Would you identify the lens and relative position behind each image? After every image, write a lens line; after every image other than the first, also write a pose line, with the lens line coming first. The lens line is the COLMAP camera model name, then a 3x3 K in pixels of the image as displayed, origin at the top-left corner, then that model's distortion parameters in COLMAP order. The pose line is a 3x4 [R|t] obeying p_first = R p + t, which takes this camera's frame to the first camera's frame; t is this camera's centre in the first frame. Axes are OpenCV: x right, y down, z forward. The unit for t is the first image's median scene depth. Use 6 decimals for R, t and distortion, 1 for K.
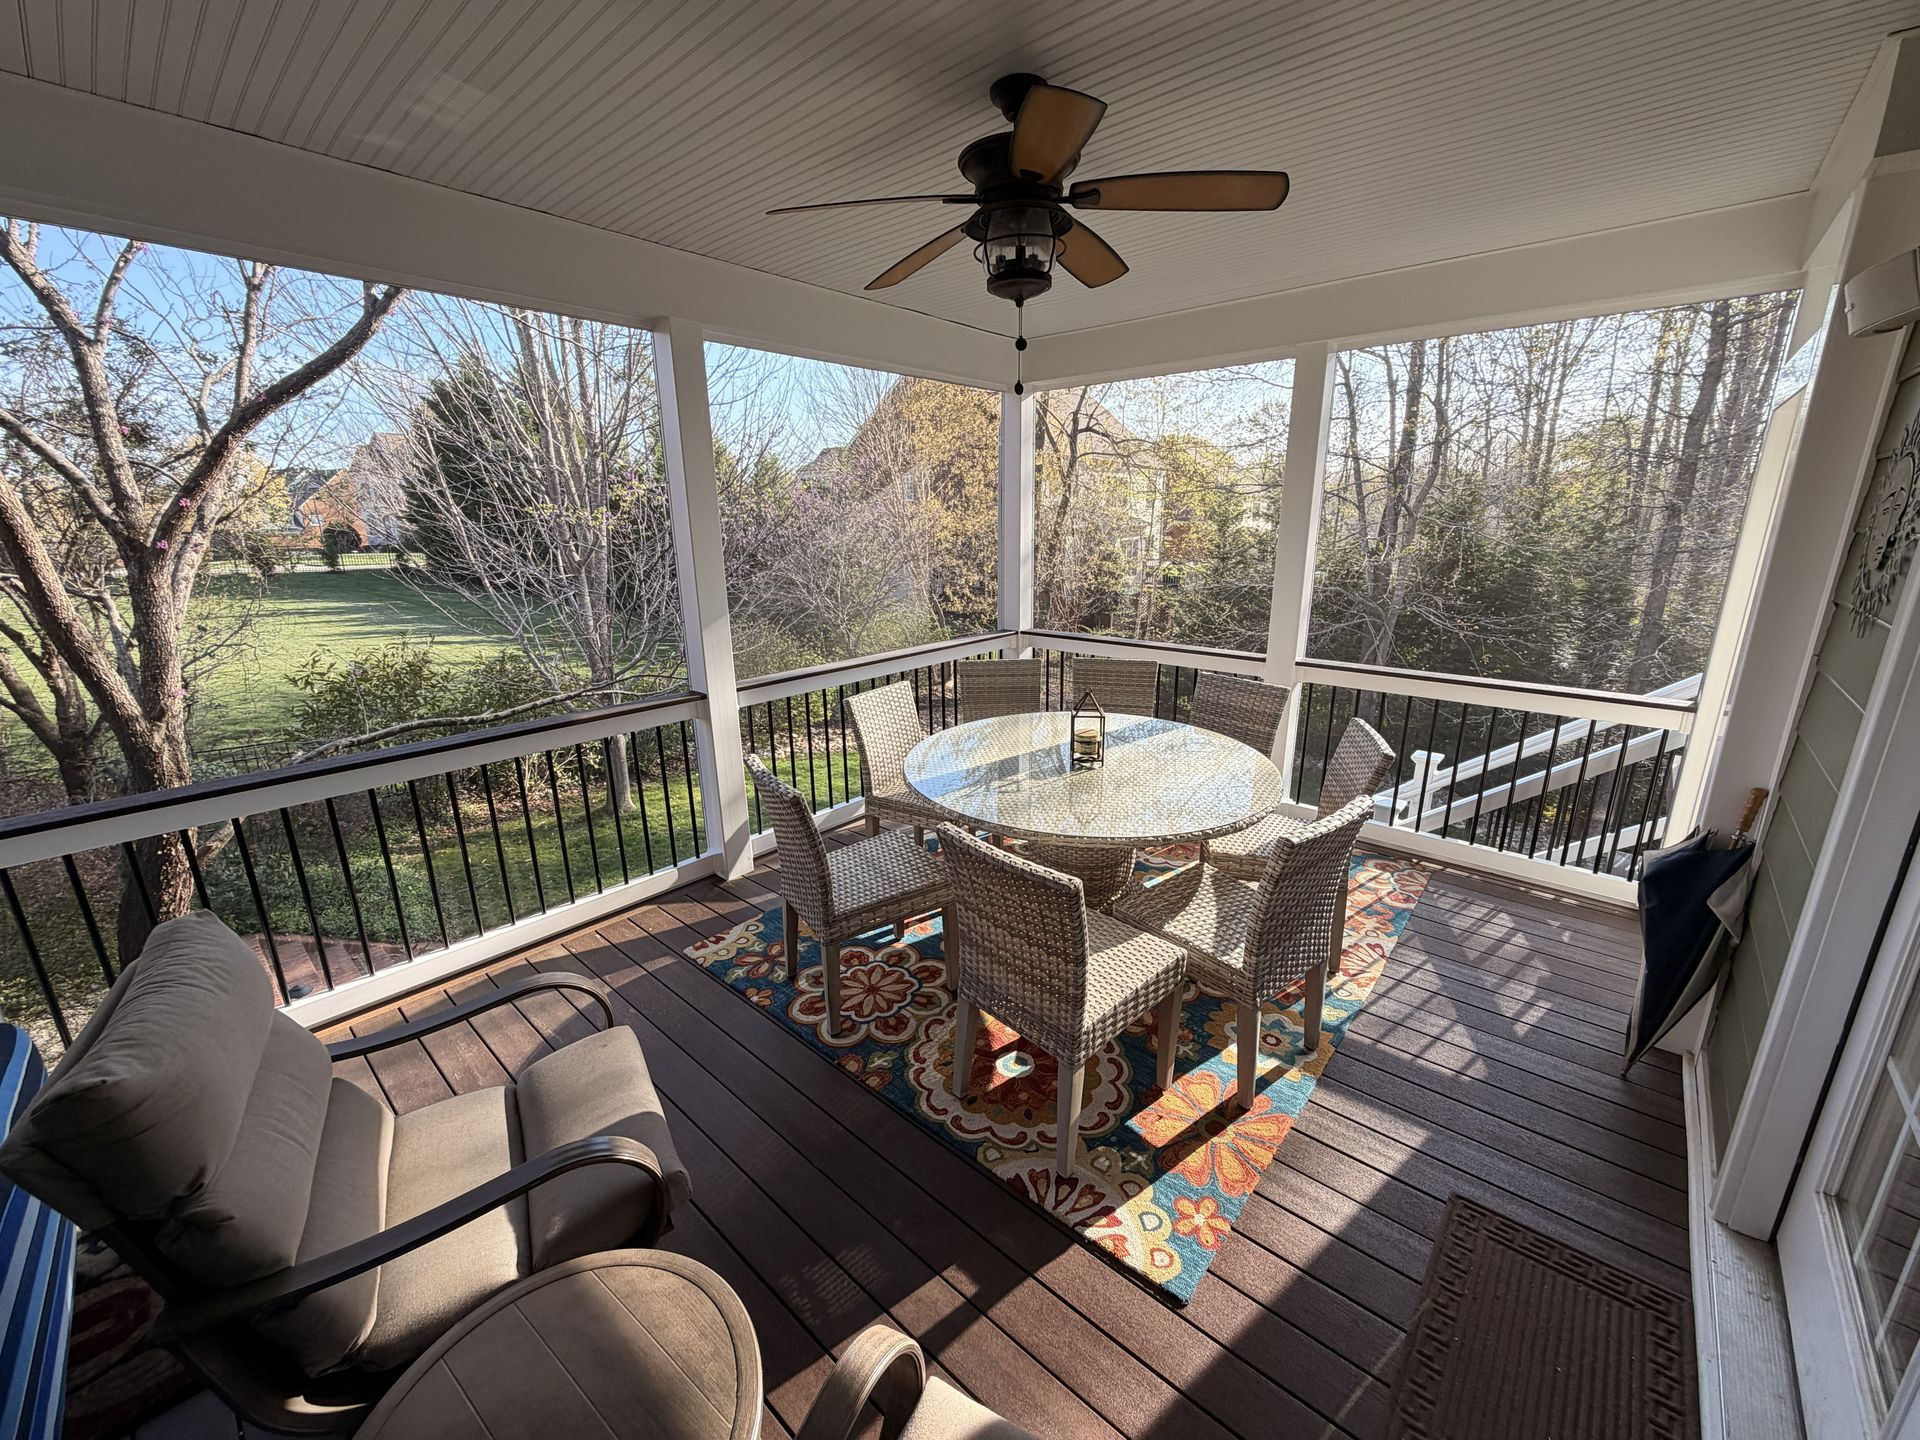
lens RADIAL K [[756.1, 0, 957.4], [0, 756.1, 721.0], [0, 0, 1]] dist [0.001533, -0.000258]
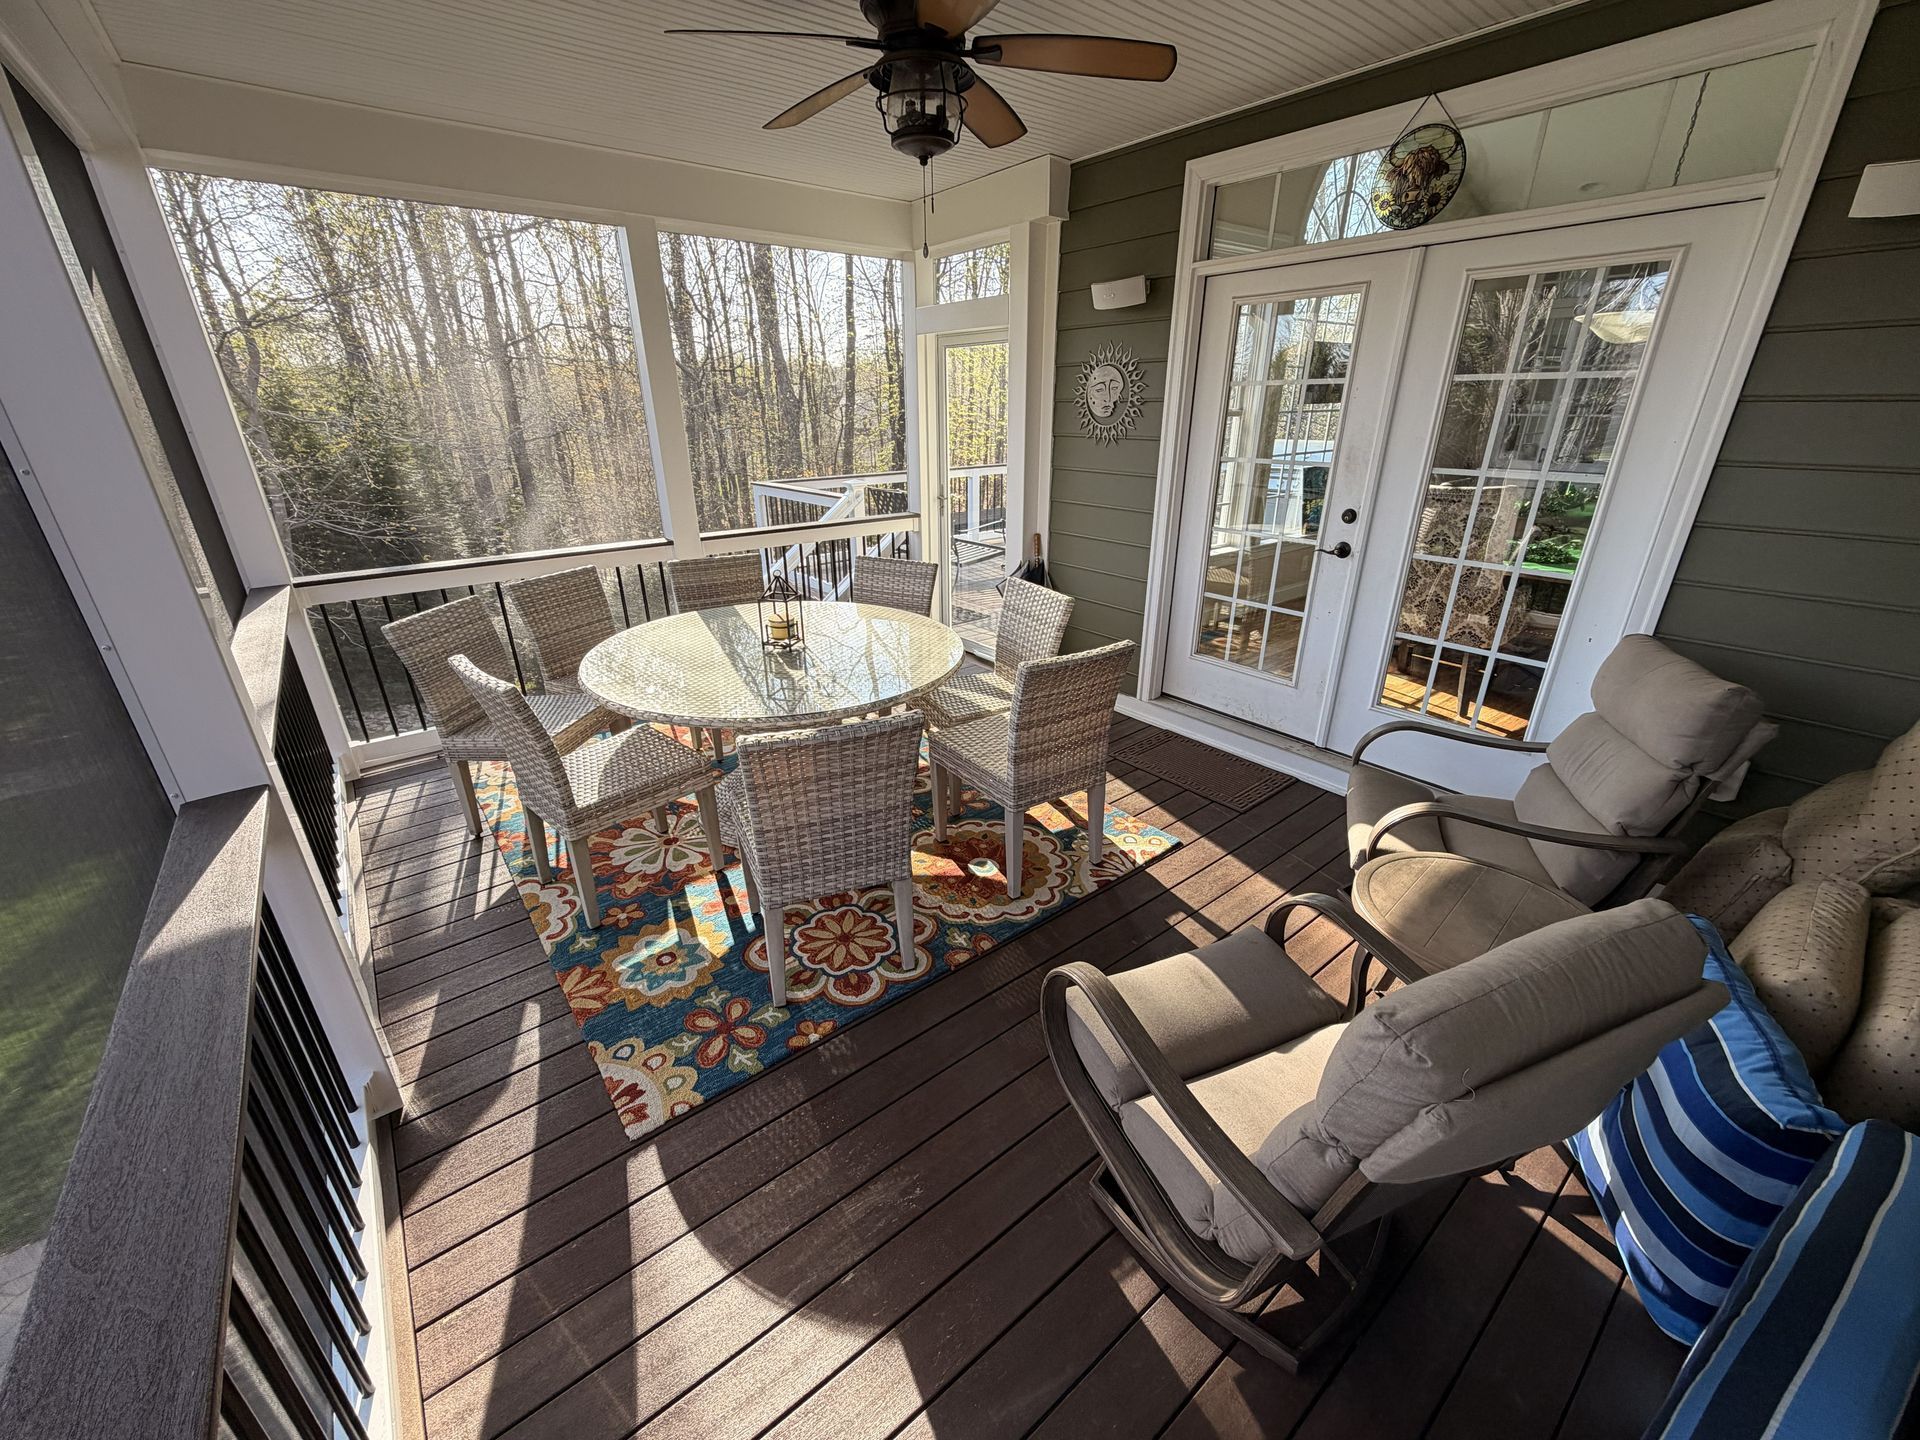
lens RADIAL K [[756.1, 0, 957.4], [0, 756.1, 721.0], [0, 0, 1]] dist [0.001533, -0.000258]
pose [[0.177427, -0.374613, 0.910047, -0.936244], [0.263806, 0.908980, 0.322741, -0.153025], [-0.948117, 0.182813, 0.260103, 0.690677]]
